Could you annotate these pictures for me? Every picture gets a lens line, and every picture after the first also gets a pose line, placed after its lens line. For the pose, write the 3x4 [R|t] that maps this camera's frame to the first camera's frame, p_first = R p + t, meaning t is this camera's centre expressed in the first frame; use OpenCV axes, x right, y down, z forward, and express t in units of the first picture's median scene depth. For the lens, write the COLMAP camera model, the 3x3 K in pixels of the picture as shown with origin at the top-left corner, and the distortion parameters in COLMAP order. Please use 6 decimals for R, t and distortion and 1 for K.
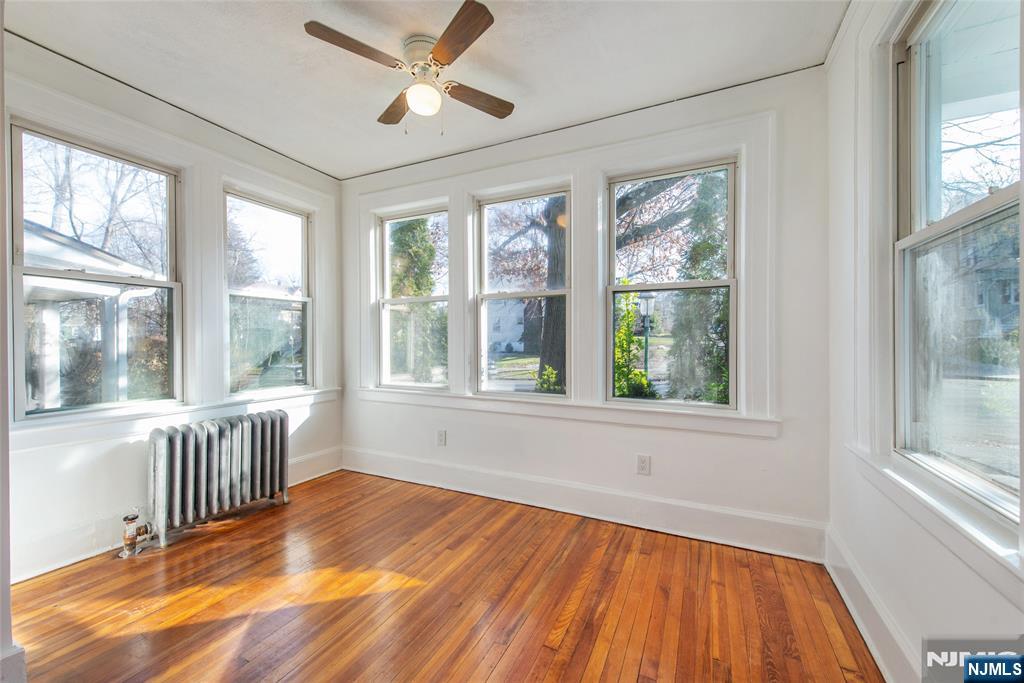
lens RADIAL K [[403.6, 0, 510.0], [0, 403.6, 336.7], [0, 0, 1]] dist [0.000596, -0.000194]
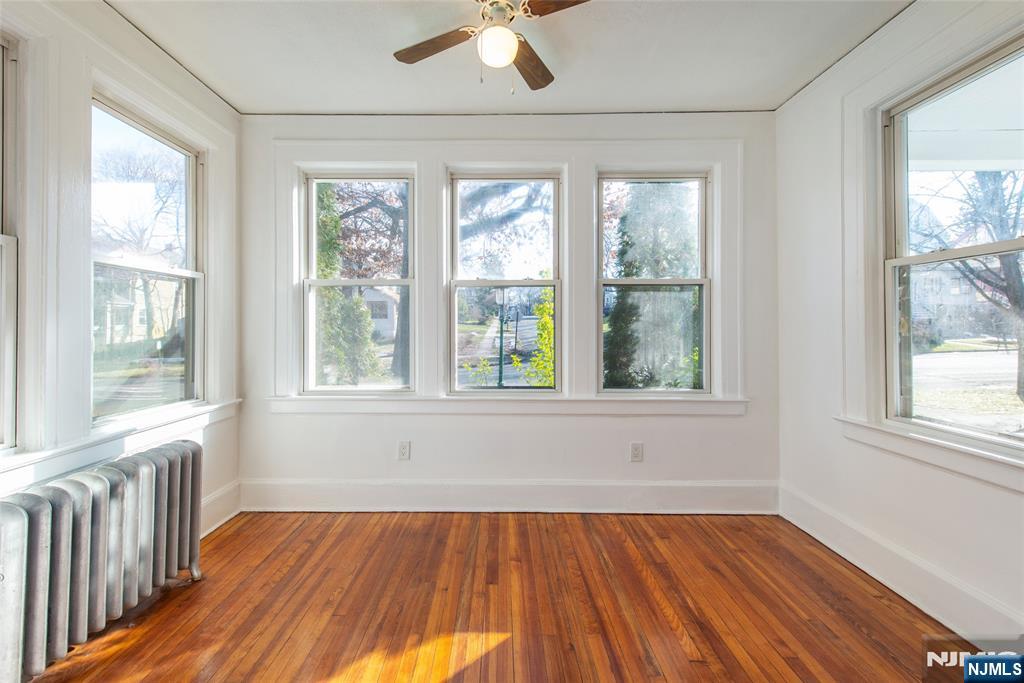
lens RADIAL K [[405.8, 0, 494.9], [0, 405.8, 323.4], [0, 0, 1]] dist [0.002622, -0.000258]
pose [[0.905681, 0.005147, 0.423928, -0.439134], [-0.000862, 0.999947, -0.010300, -0.003246], [-0.423958, 0.008963, 0.905637, 0.201669]]
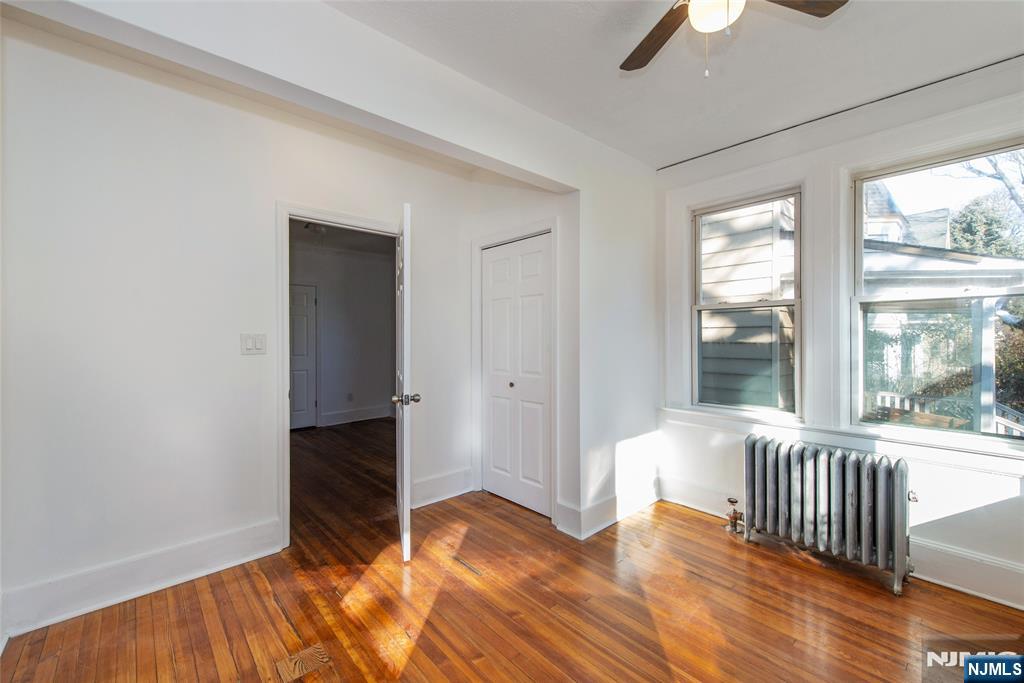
lens RADIAL K [[417.3, 0, 510.7], [0, 417.3, 346.7], [0, 0, 1]] dist [0.003200, 0.000049]
pose [[-0.374328, 0.016086, -0.927157, 0.390783], [0.000608, 0.999854, 0.017102, -0.029370], [0.927296, 0.005838, -0.374283, 0.712512]]
